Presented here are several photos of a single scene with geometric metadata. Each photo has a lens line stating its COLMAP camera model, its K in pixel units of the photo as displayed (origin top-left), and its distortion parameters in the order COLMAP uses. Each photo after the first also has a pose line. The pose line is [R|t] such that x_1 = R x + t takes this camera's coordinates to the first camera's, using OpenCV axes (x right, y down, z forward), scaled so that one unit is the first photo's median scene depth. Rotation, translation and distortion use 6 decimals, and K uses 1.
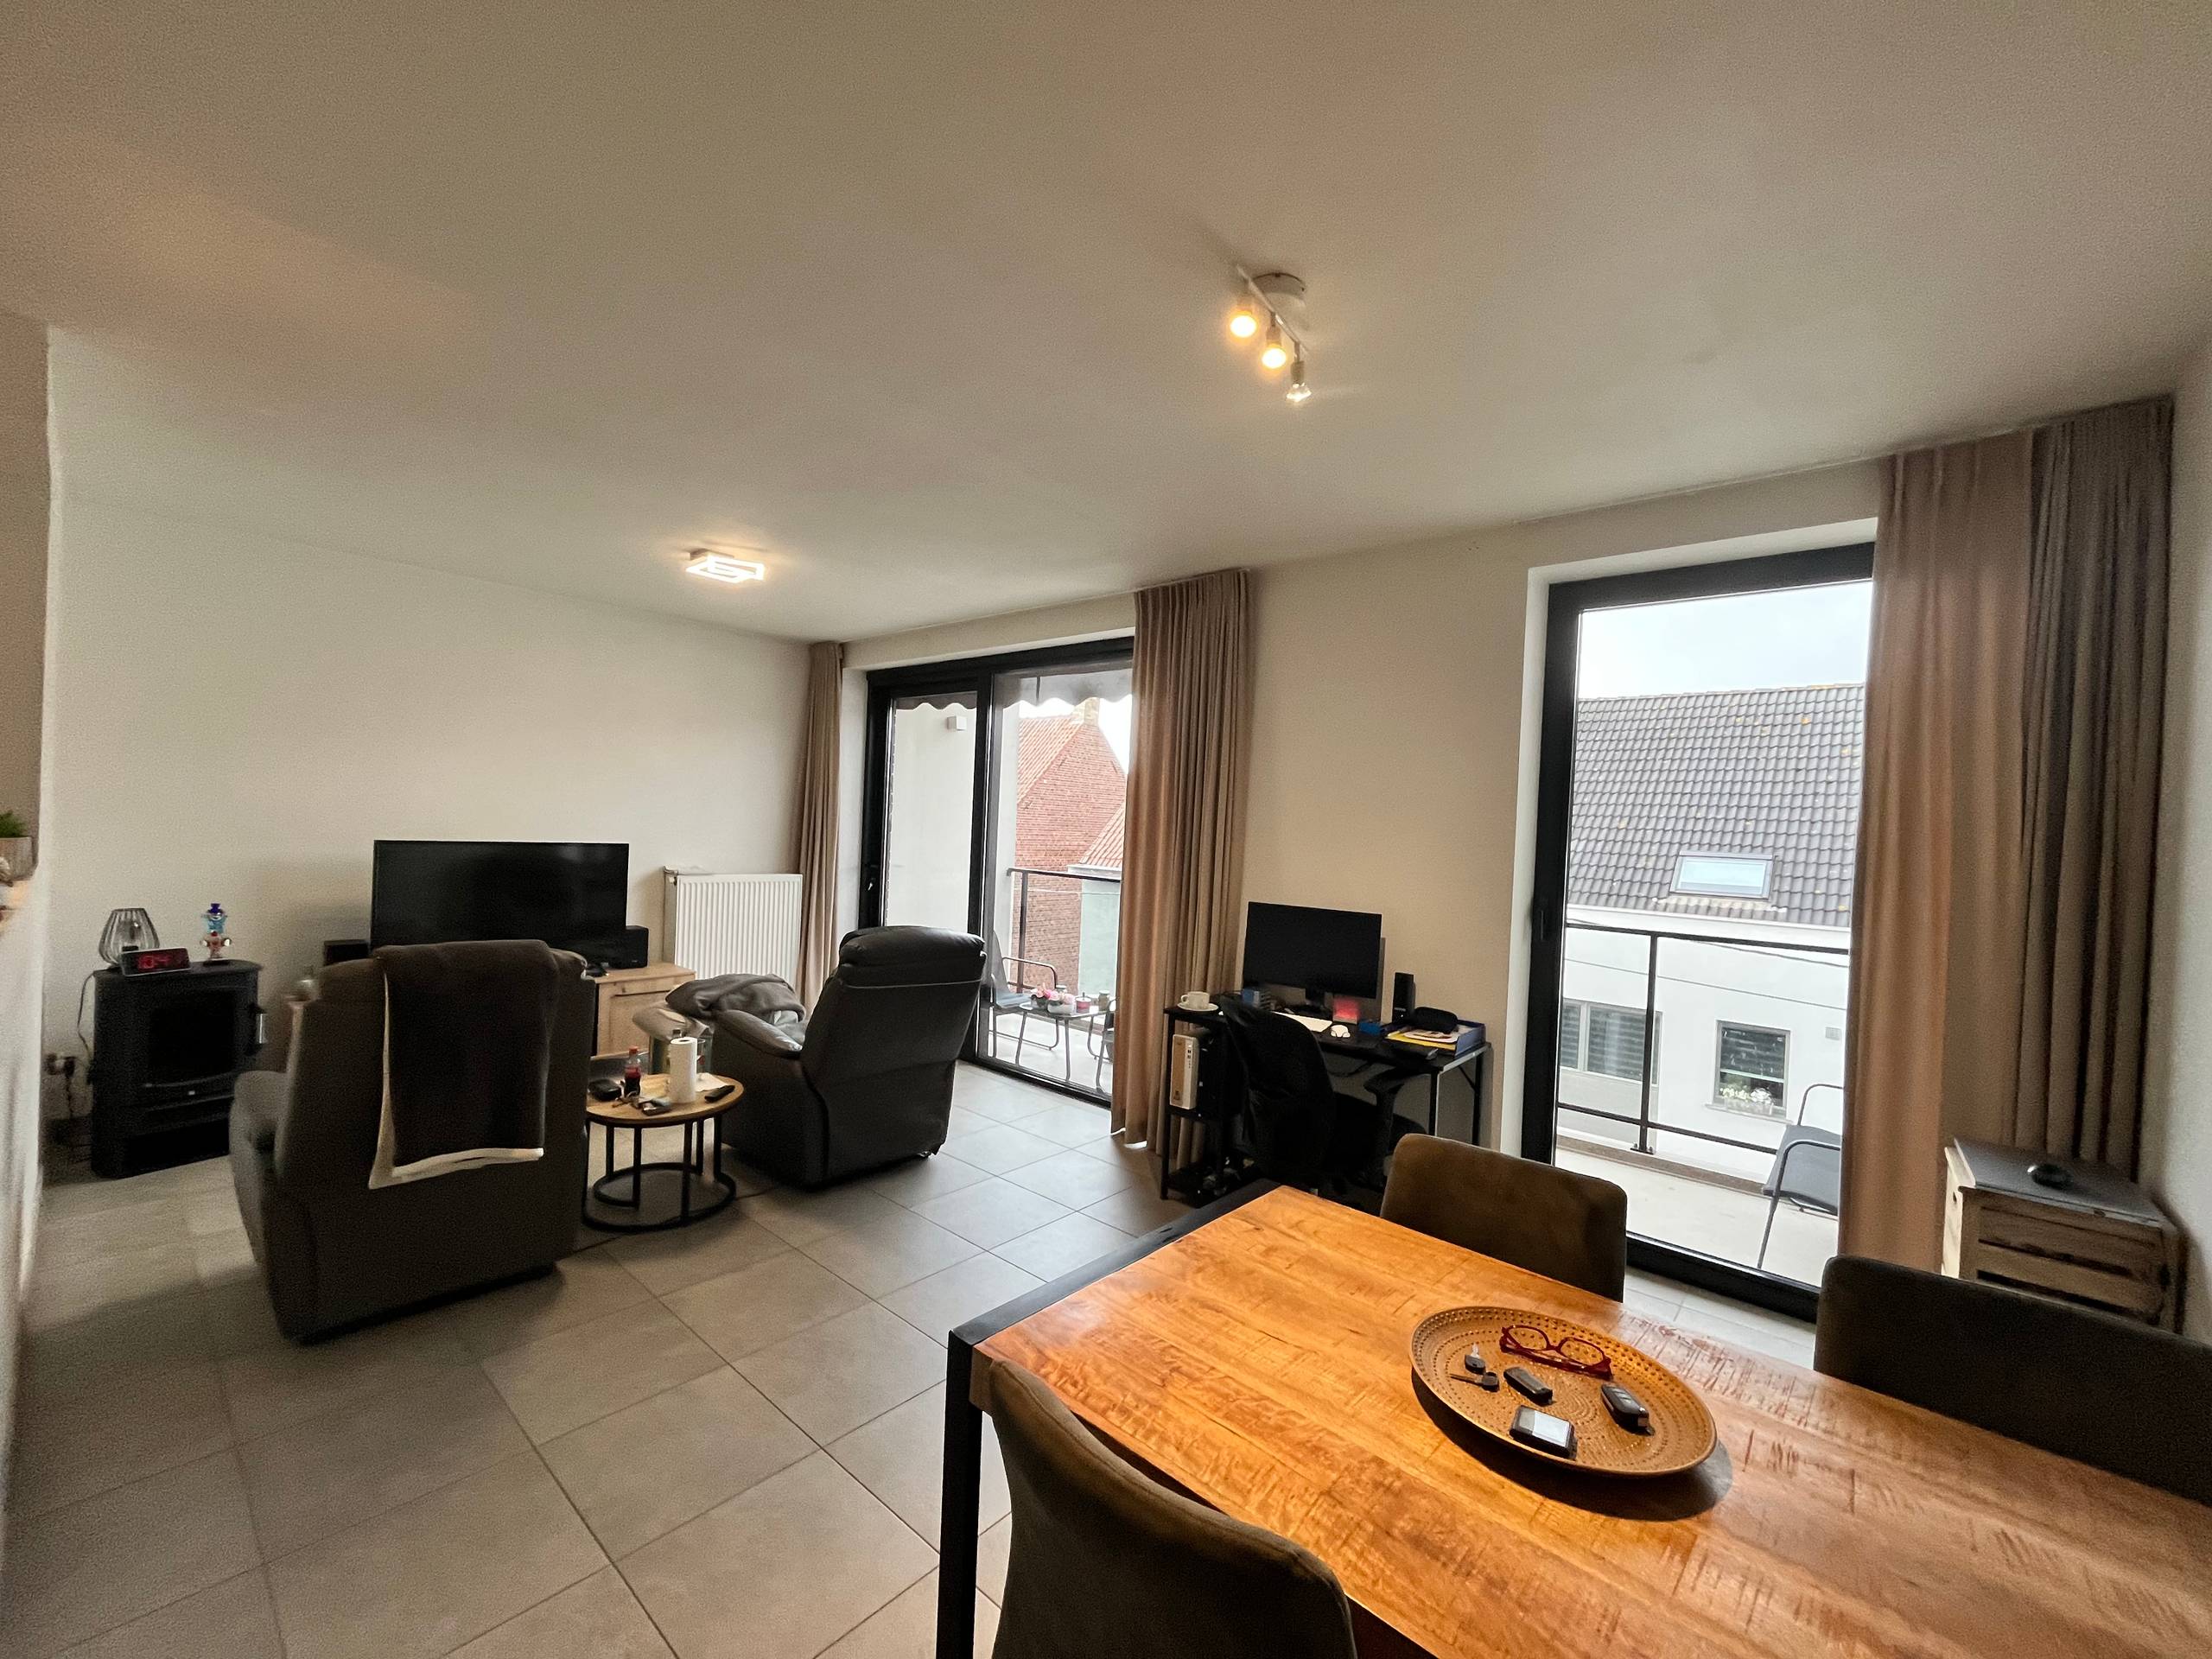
lens RADIAL K [[893.1, 0, 1103.2], [0, 893.1, 834.3], [0, 0, 1]] dist [-0.000469, 0.000024]
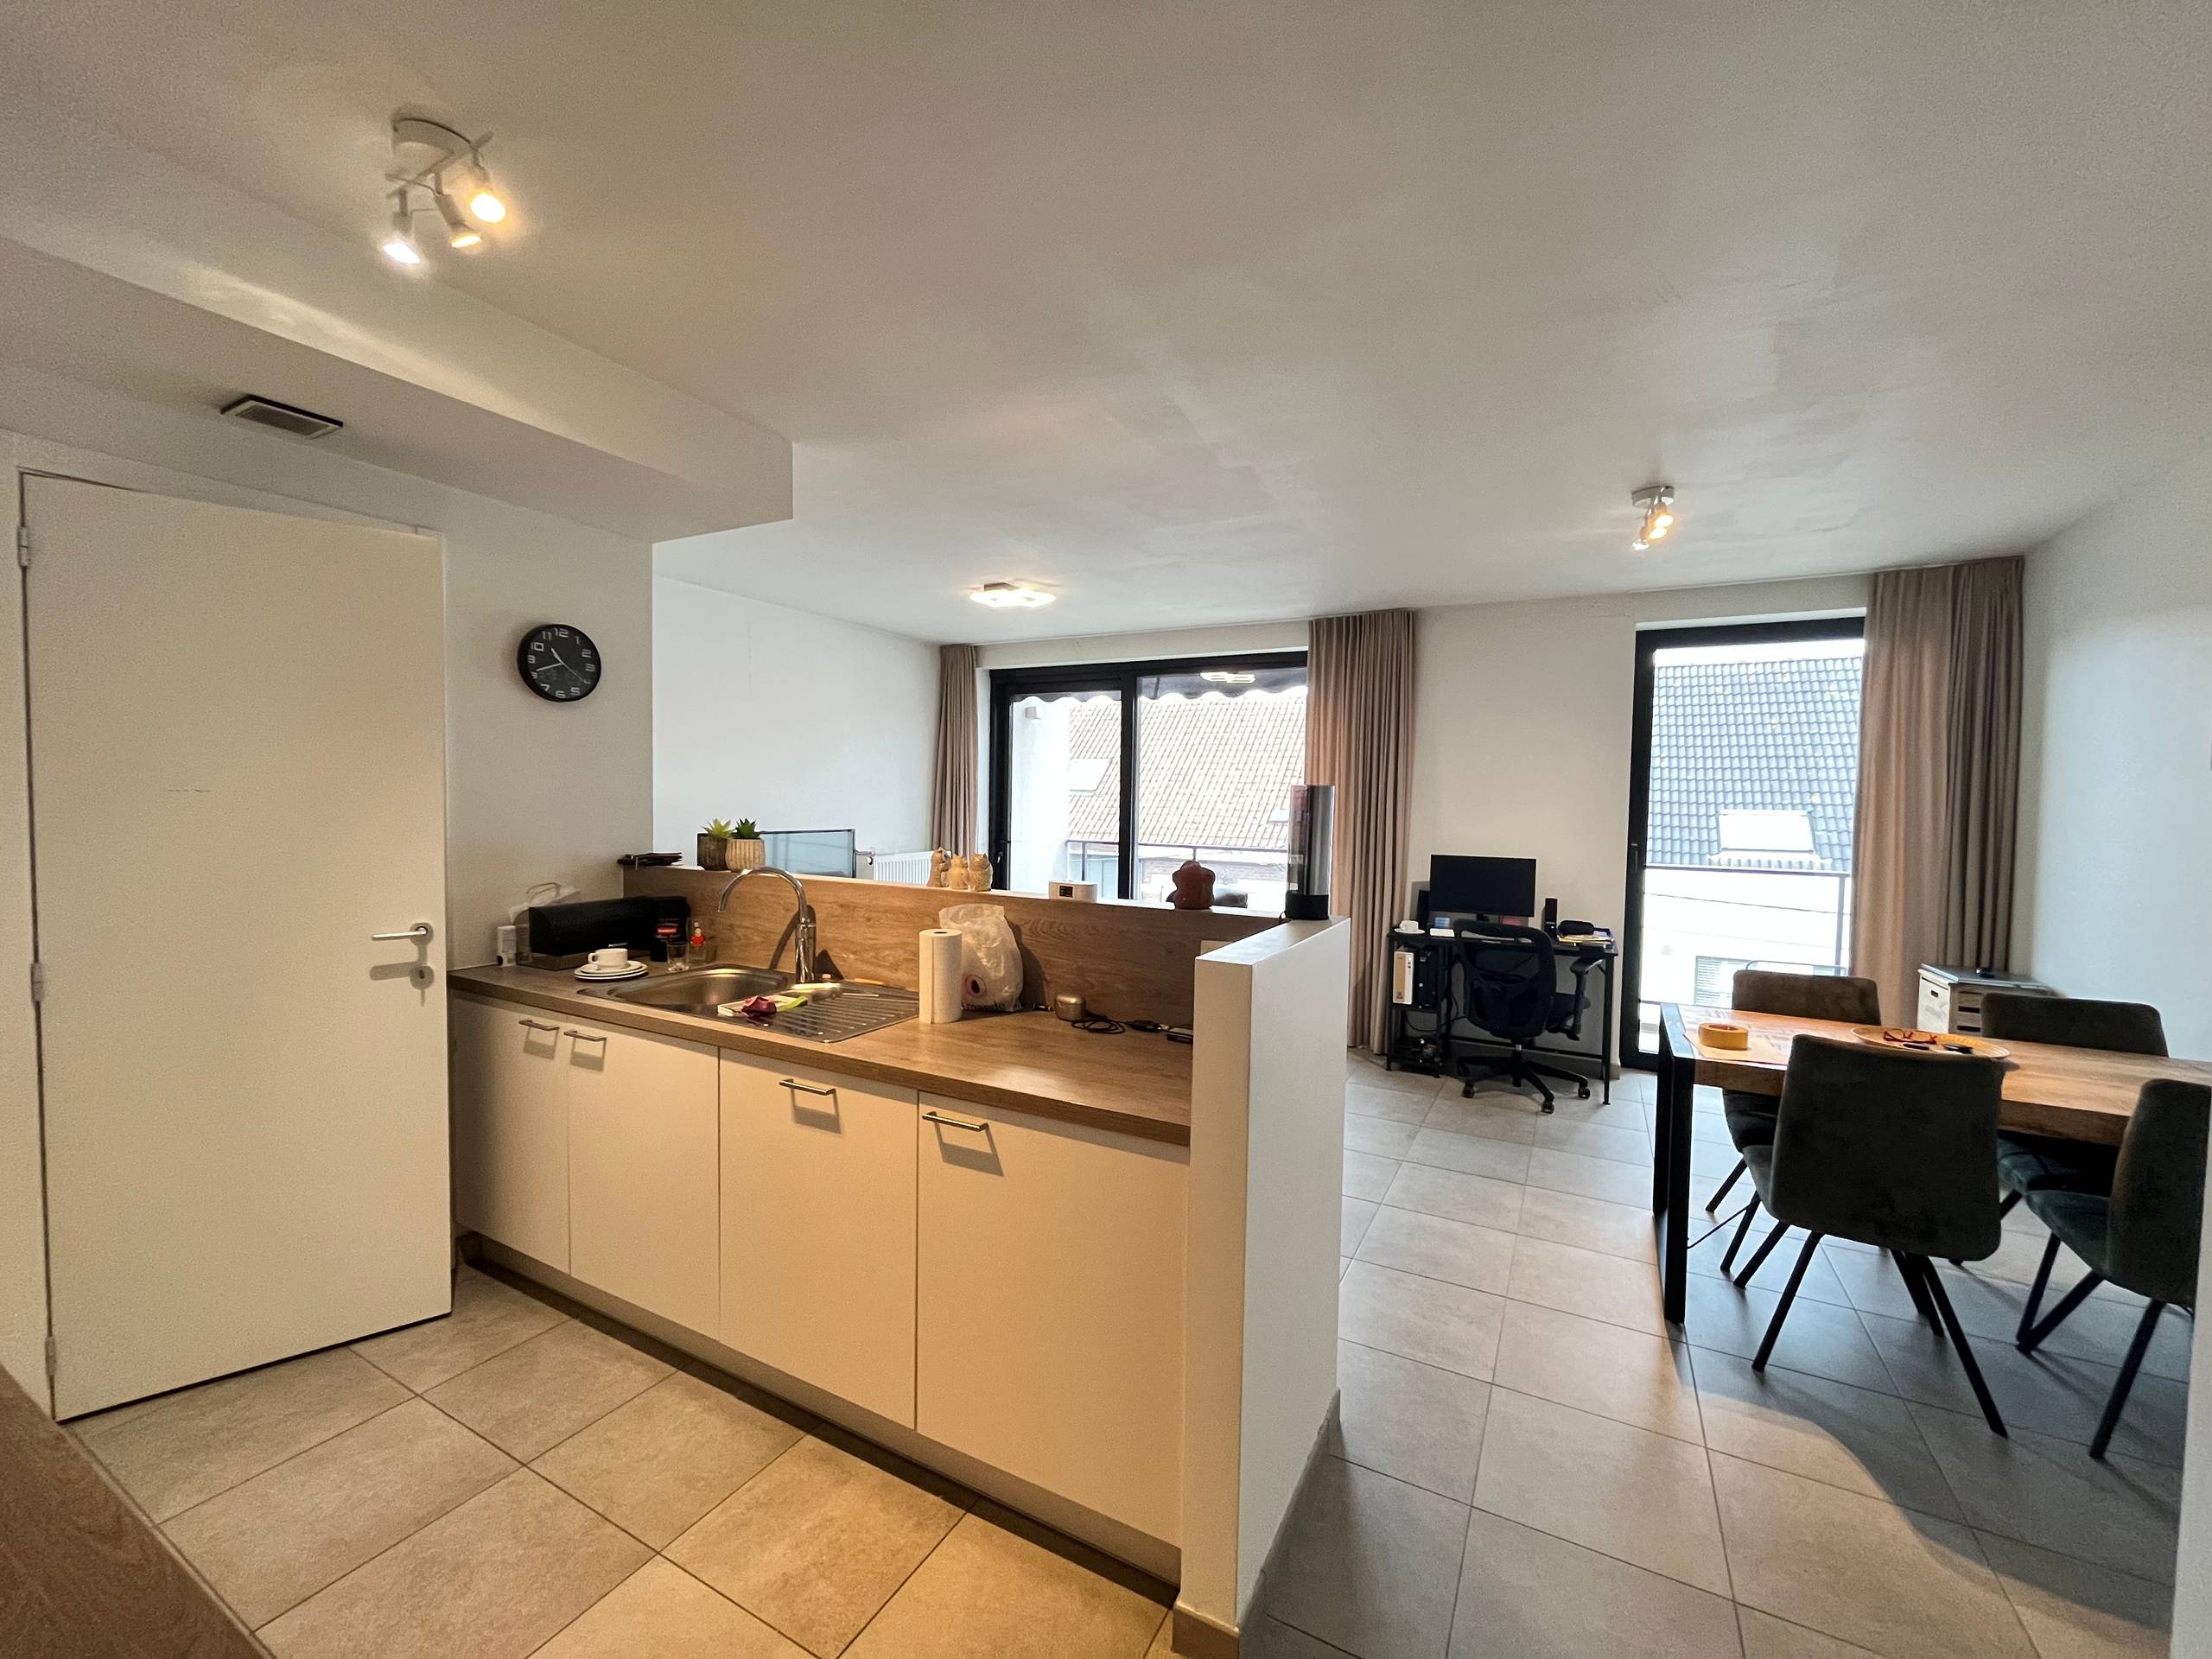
lens RADIAL K [[893.1, 0, 1103.2], [0, 893.1, 834.3], [0, 0, 1]] dist [-0.000469, 0.000024]
pose [[0.975863, -0.037277, 0.215178, -0.652264], [0.029250, 0.998757, 0.040369, -0.027314], [-0.216415, -0.033101, 0.975740, -0.245913]]
